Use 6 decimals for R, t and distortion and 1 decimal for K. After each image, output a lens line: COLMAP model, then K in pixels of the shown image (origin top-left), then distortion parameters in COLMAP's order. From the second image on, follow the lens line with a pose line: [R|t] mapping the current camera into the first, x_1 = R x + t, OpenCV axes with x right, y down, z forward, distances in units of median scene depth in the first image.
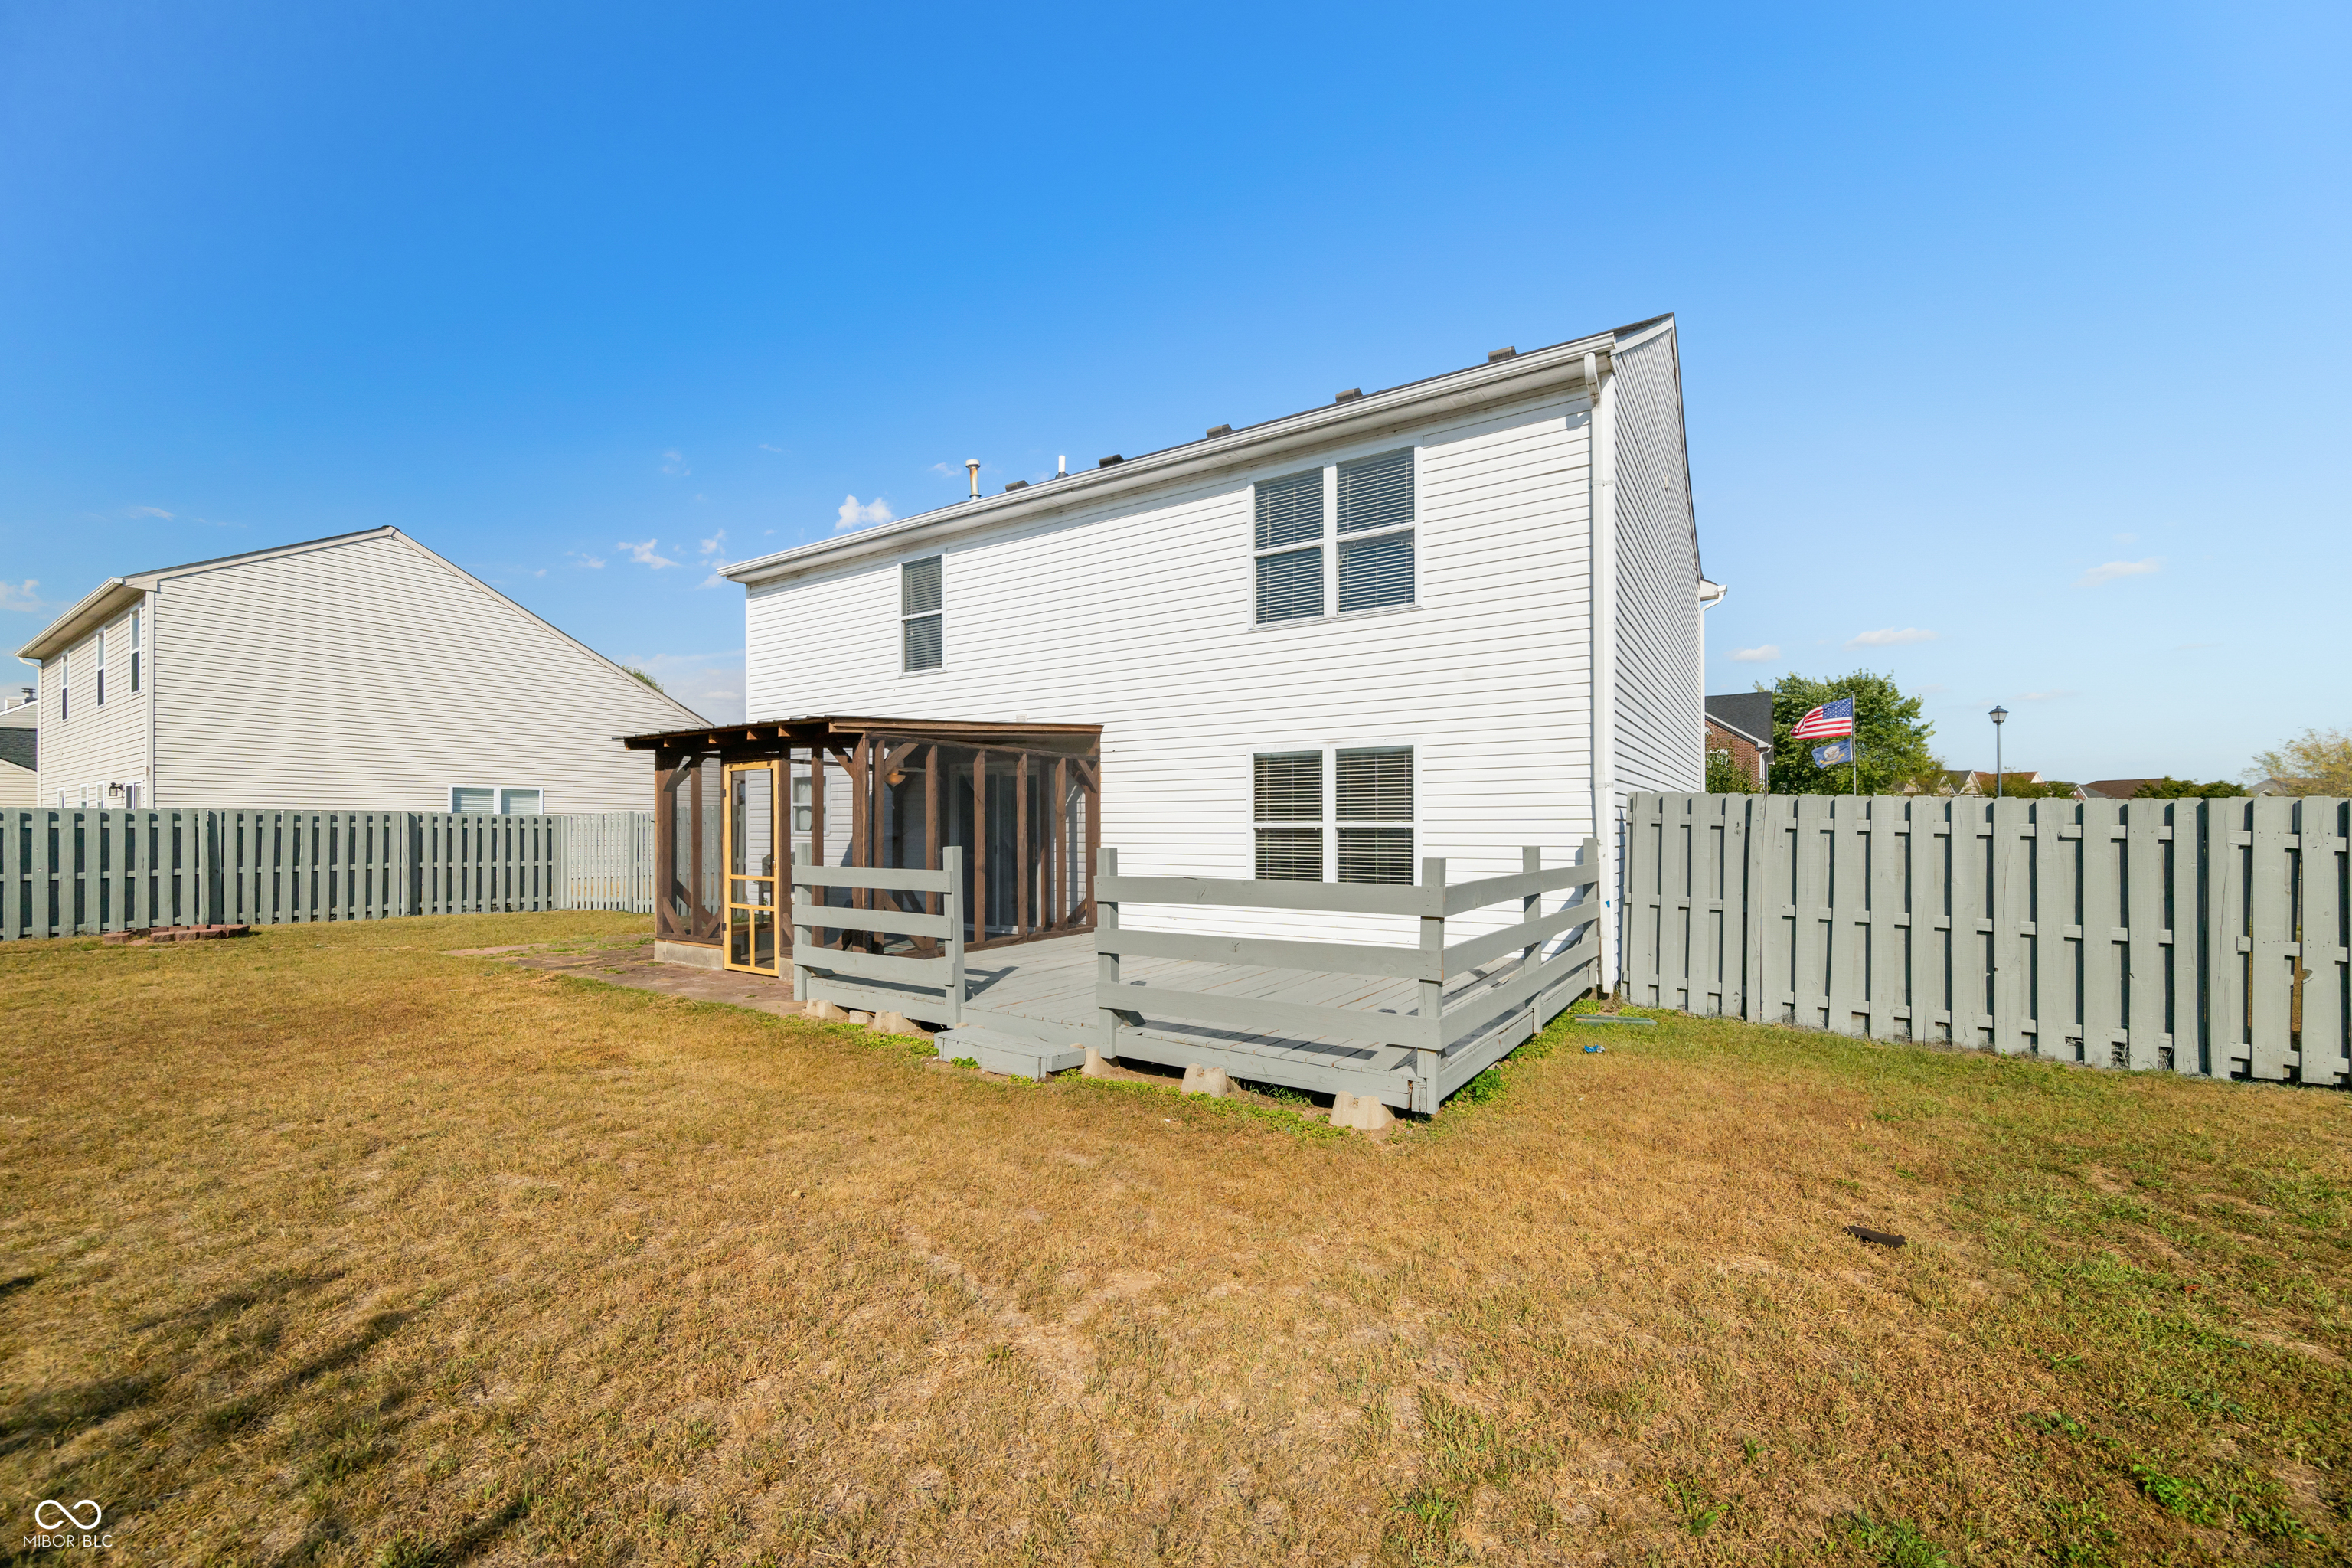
lens RADIAL K [[944.6, 0, 1182.6], [0, 944.6, 826.8], [0, 0, 1]] dist [0.000453, 0.000018]
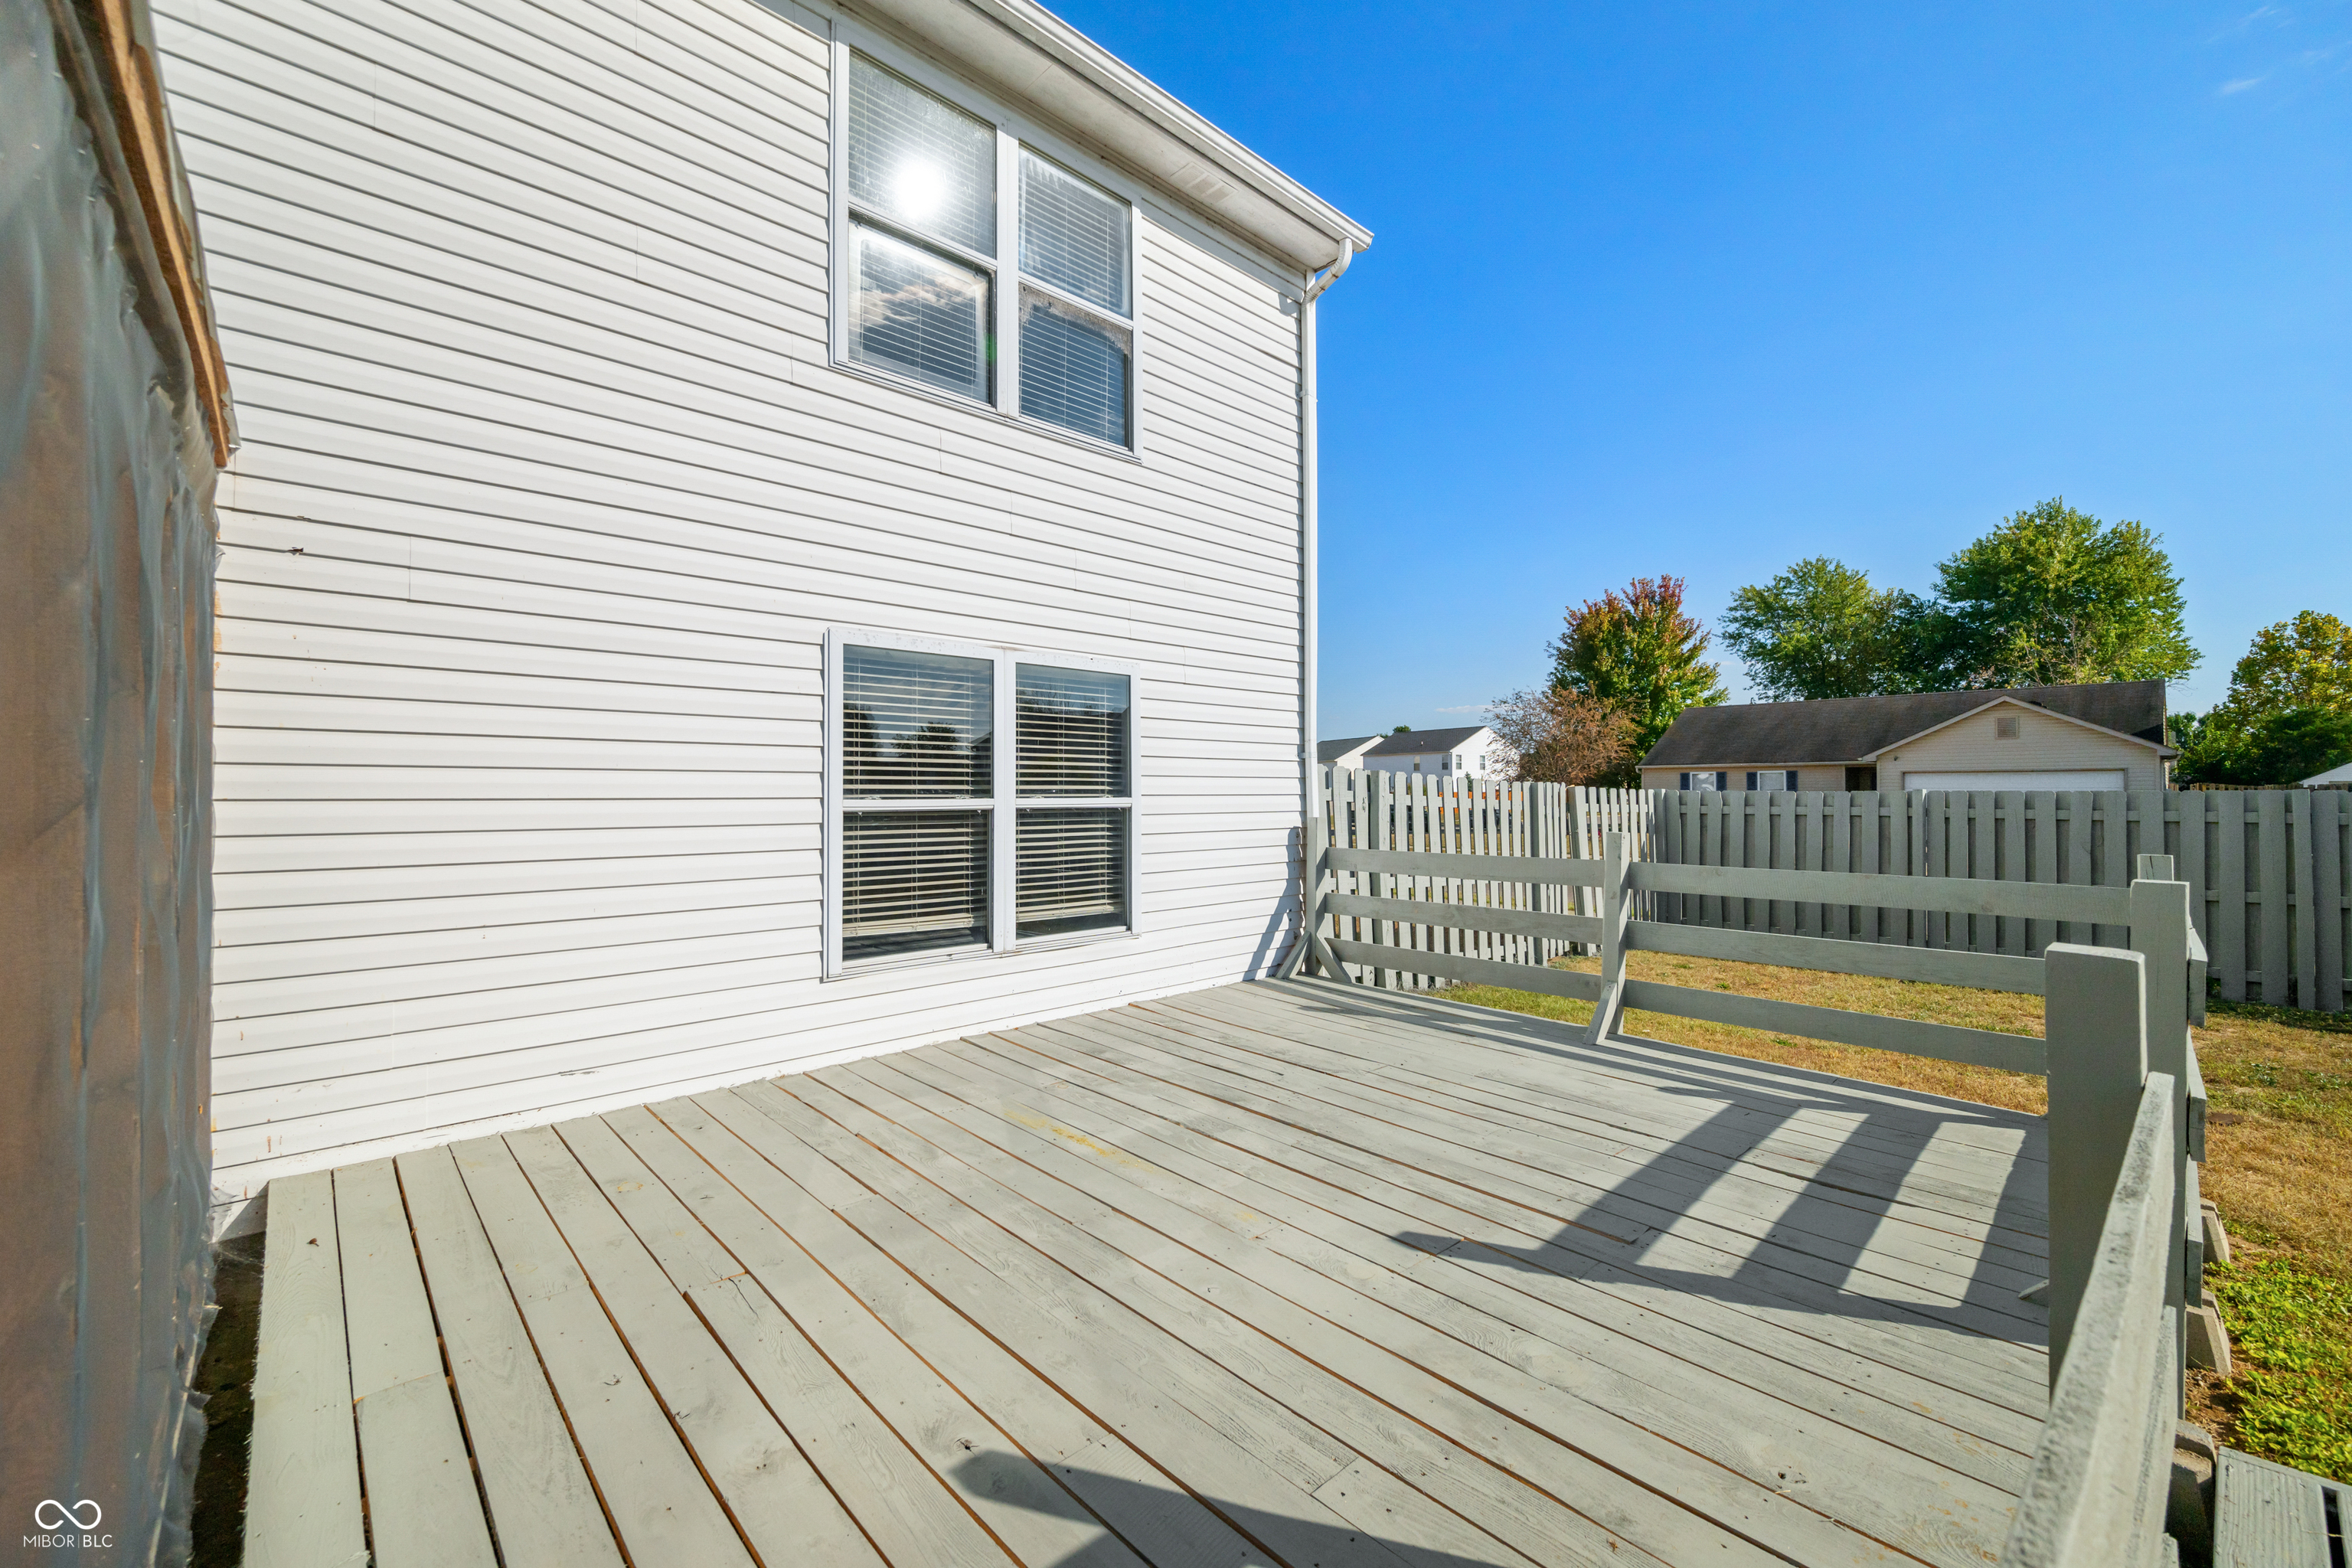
lens RADIAL K [[933.5, 0, 1181.2], [0, 933.5, 783.1], [0, 0, 1]] dist [0.001297, 0.000336]
pose [[0.236654, 0.011904, 0.971521, -0.314365], [-0.001801, 0.999929, -0.011813, -0.006863], [-0.971592, 0.001046, 0.236659, 0.736953]]
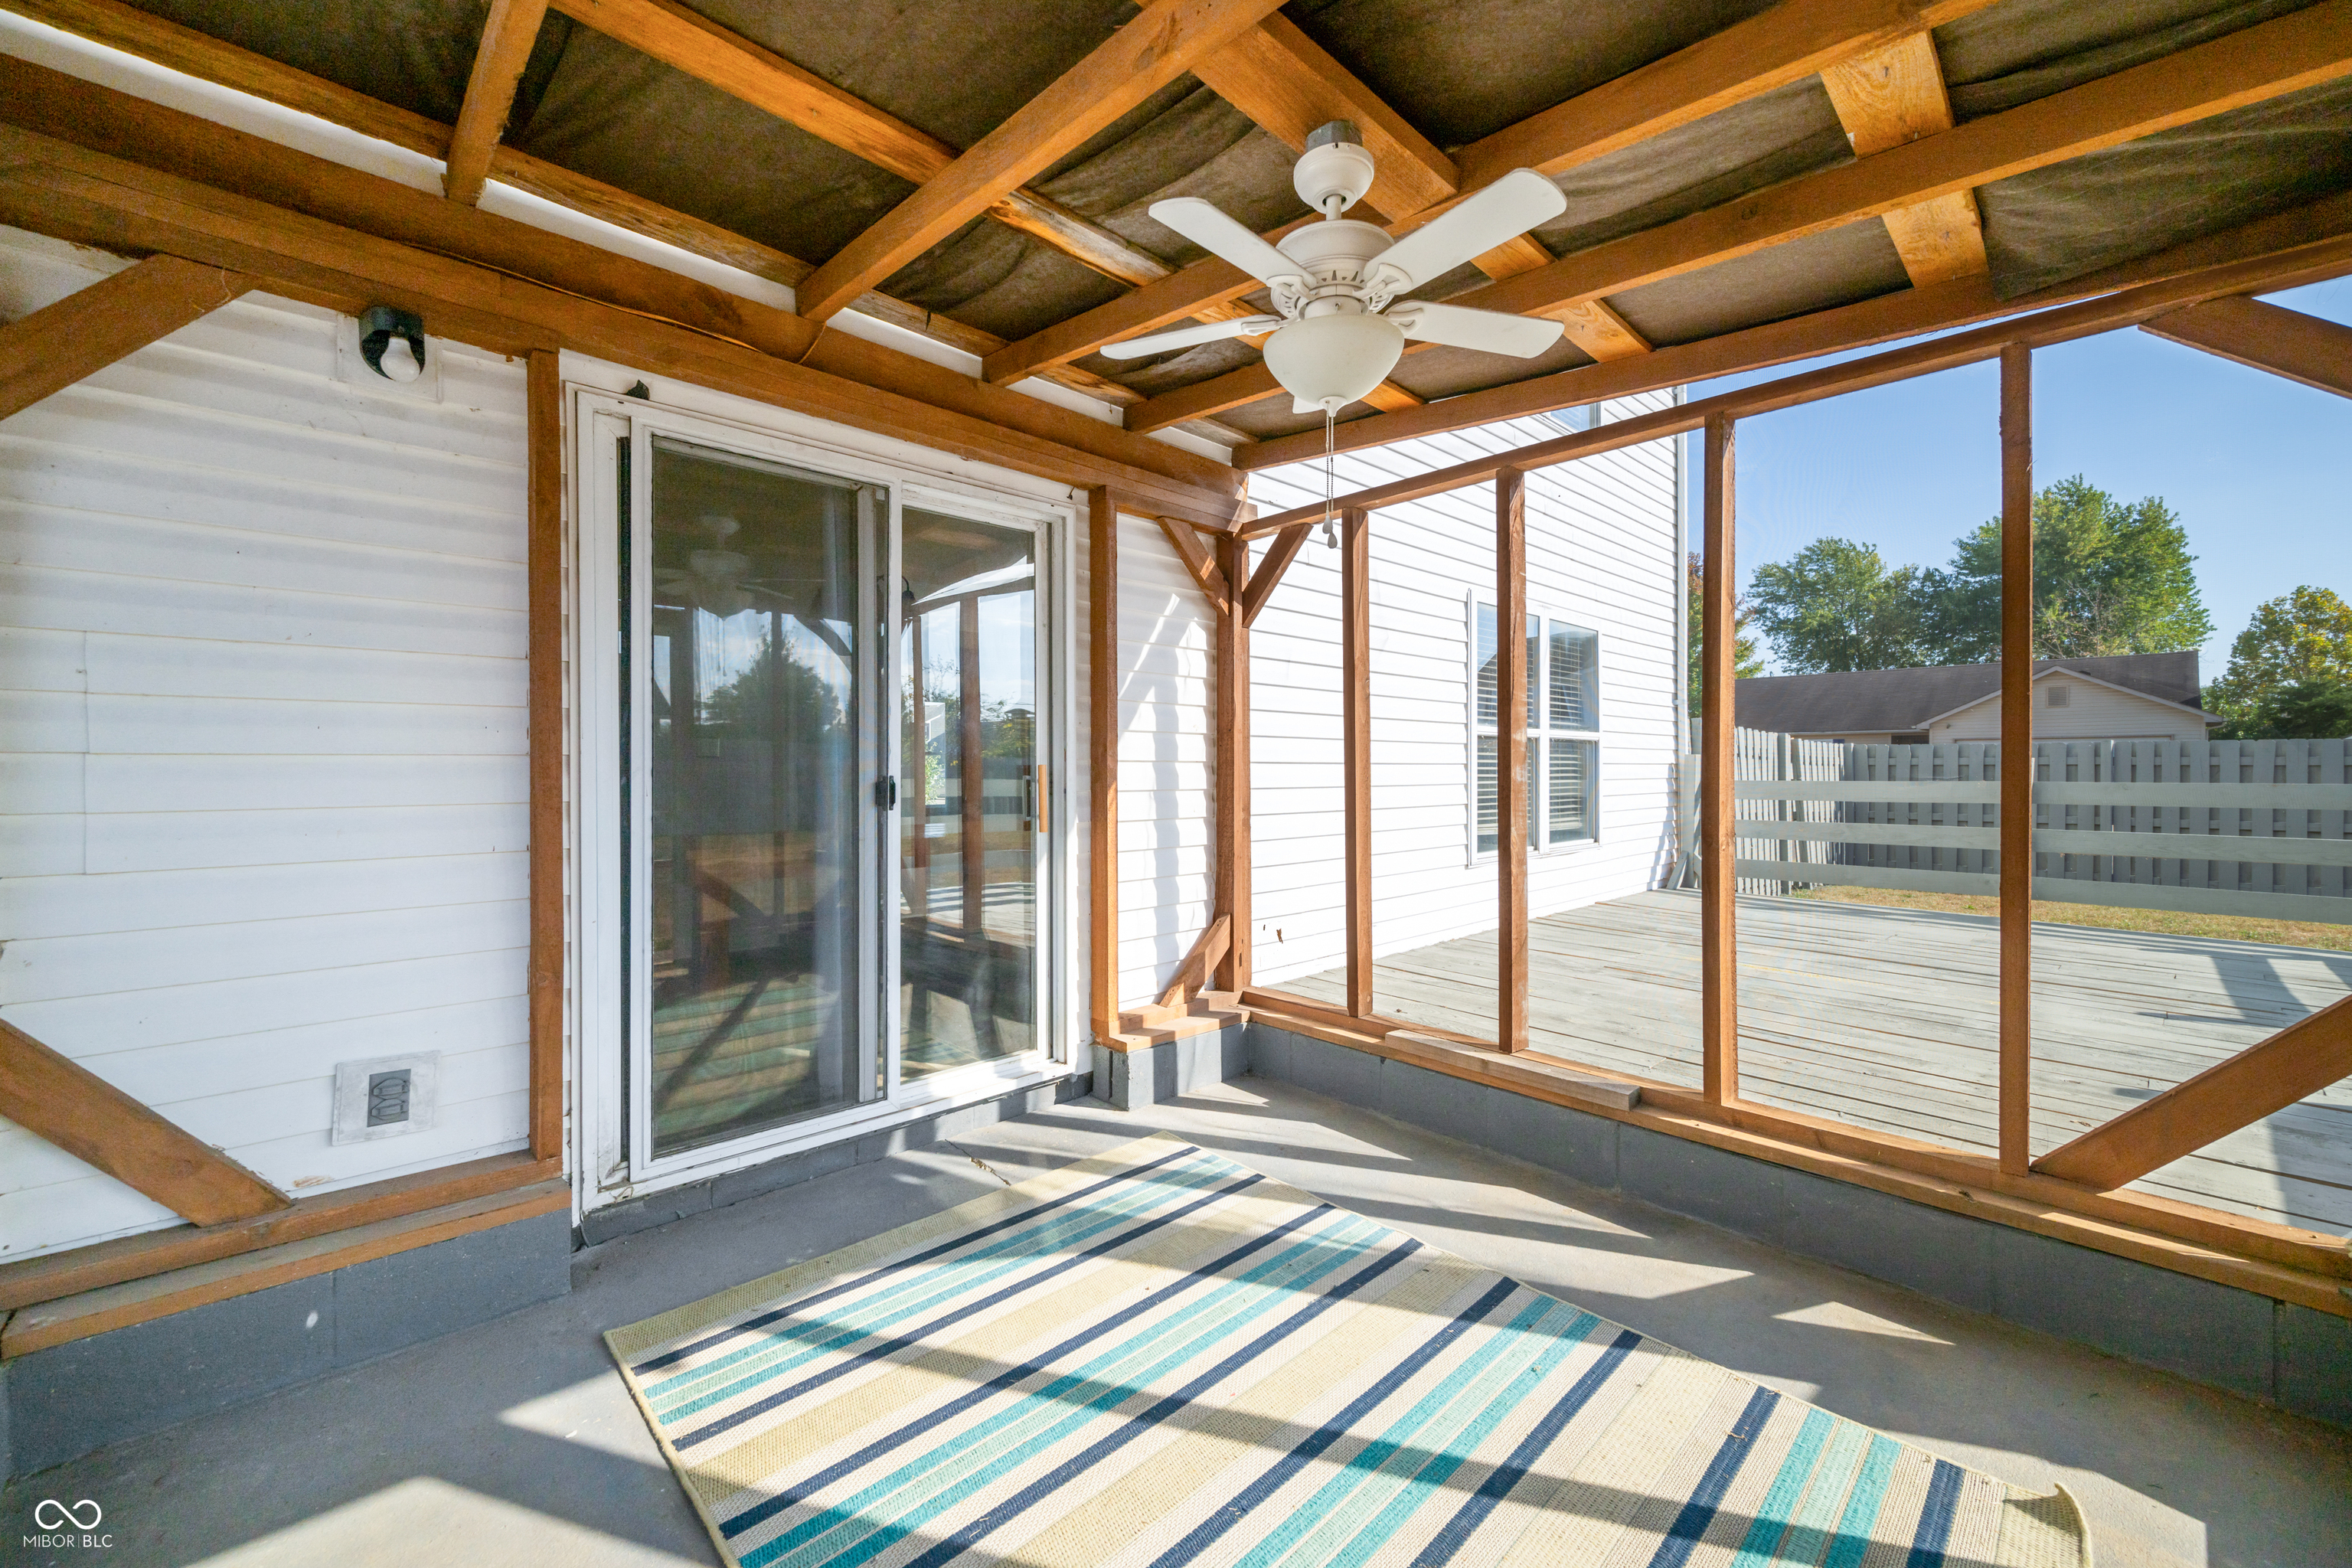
lens RADIAL K [[929.7, 0, 1172.8], [0, 929.7, 780.5], [0, 0, 1]] dist [-0.001579, 0.000071]
pose [[0.231629, -0.009271, 0.972760, -0.501586], [0.001924, 0.999957, 0.009072, 0.022944], [-0.972802, -0.000230, 0.231637, 1.039592]]
